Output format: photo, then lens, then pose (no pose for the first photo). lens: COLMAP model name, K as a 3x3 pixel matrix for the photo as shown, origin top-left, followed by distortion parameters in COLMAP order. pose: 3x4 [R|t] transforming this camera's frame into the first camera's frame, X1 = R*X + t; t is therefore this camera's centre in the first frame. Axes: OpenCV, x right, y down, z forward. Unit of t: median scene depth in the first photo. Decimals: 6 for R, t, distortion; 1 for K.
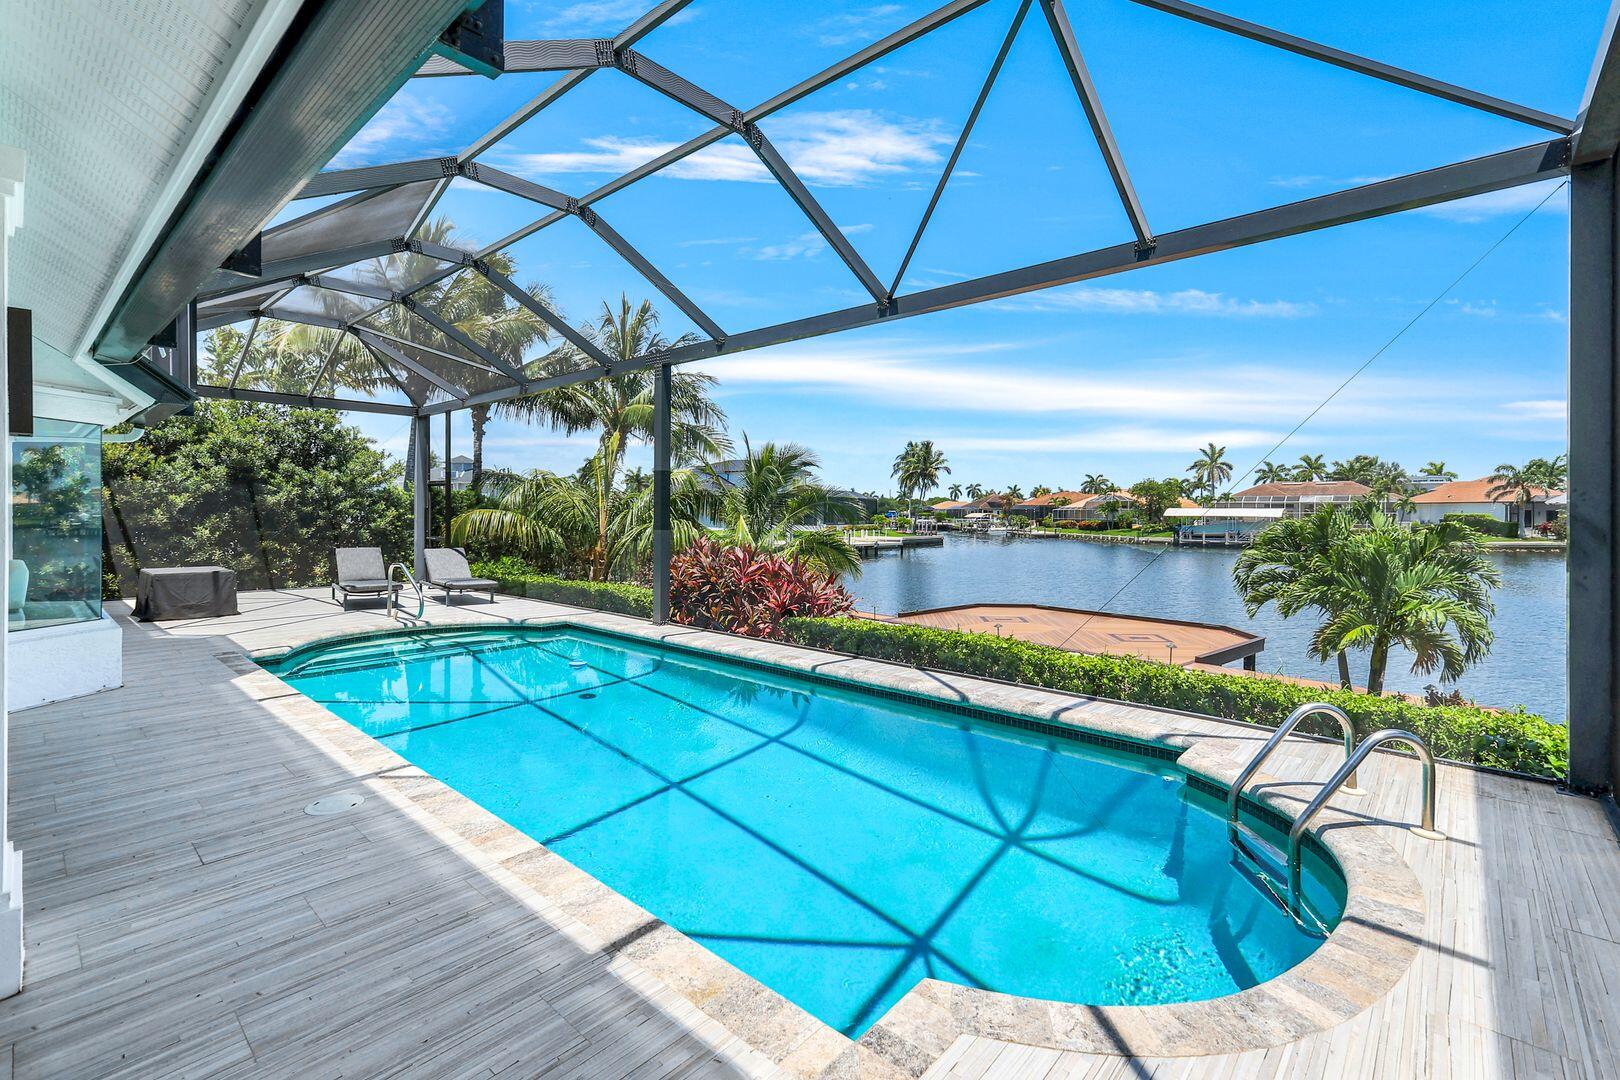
lens RADIAL K [[722.2, 0, 811.9], [0, 722.2, 525.3], [0, 0, 1]] dist [0.005056, 0.000340]
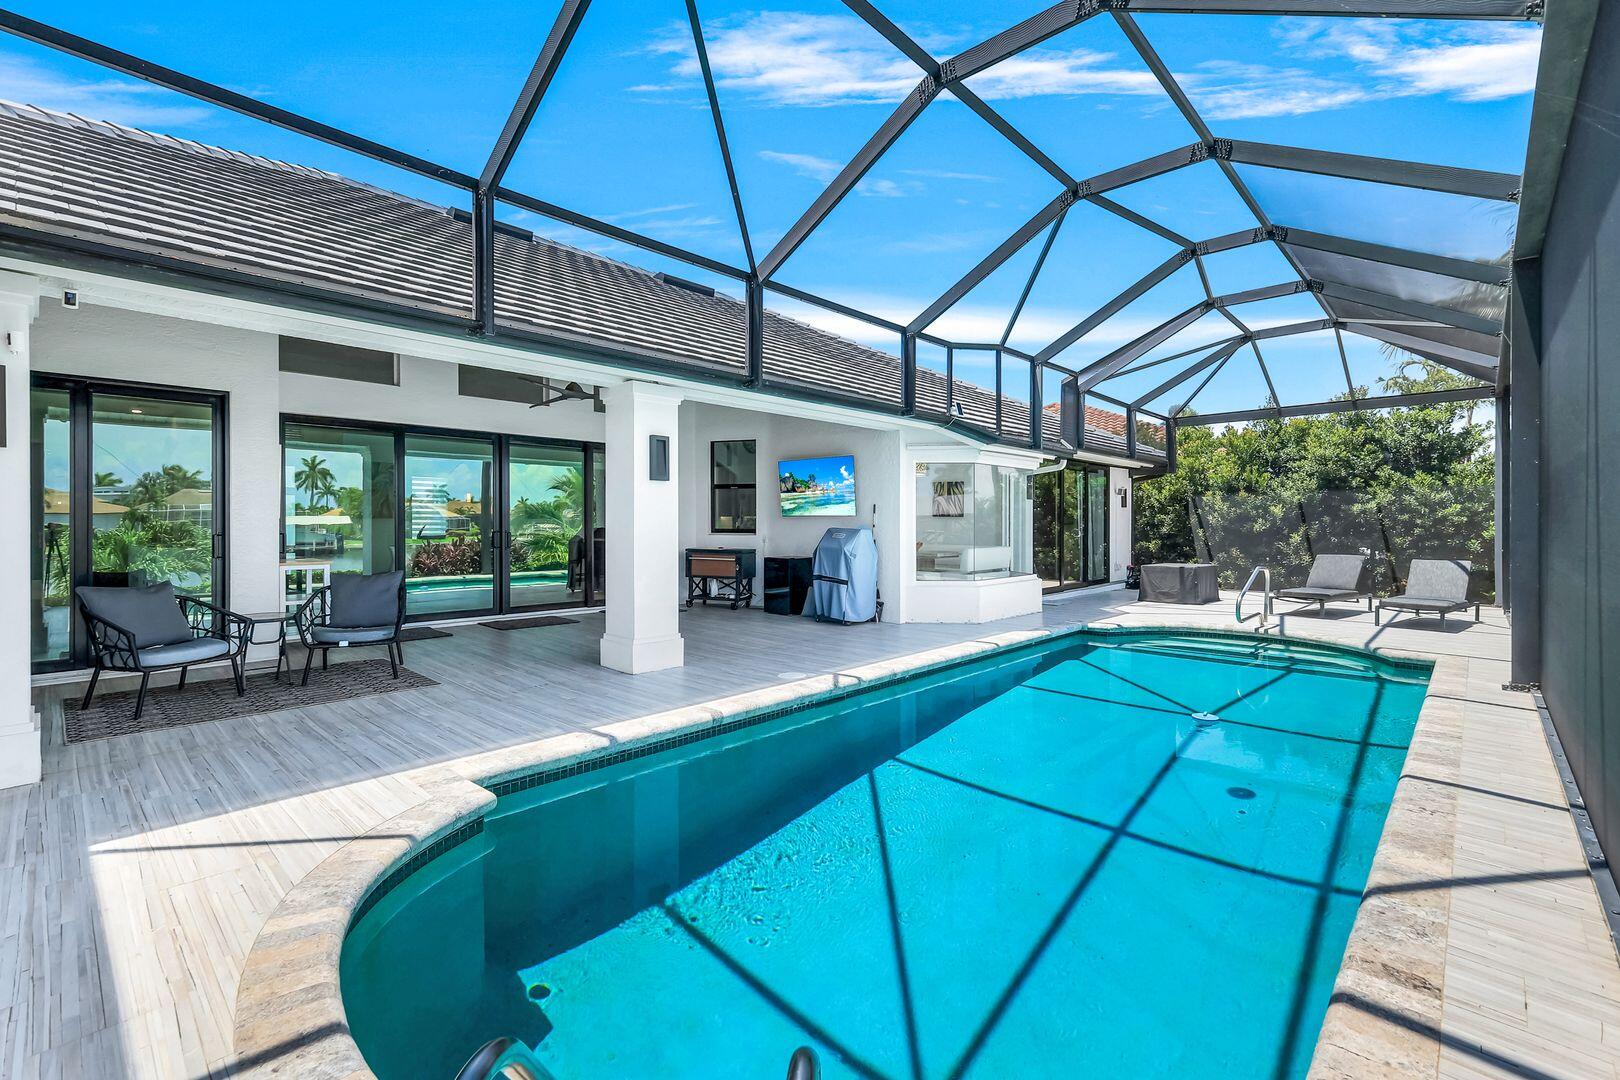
lens RADIAL K [[722.2, 0, 812.3], [0, 722.2, 527.8], [0, 0, 1]] dist [0.005056, 0.000340]
pose [[-0.022996, -0.001557, -0.999734, 1.637396], [-0.021550, 0.999767, -0.001061, 0.054018], [0.999503, 0.021520, -0.023025, 1.670981]]
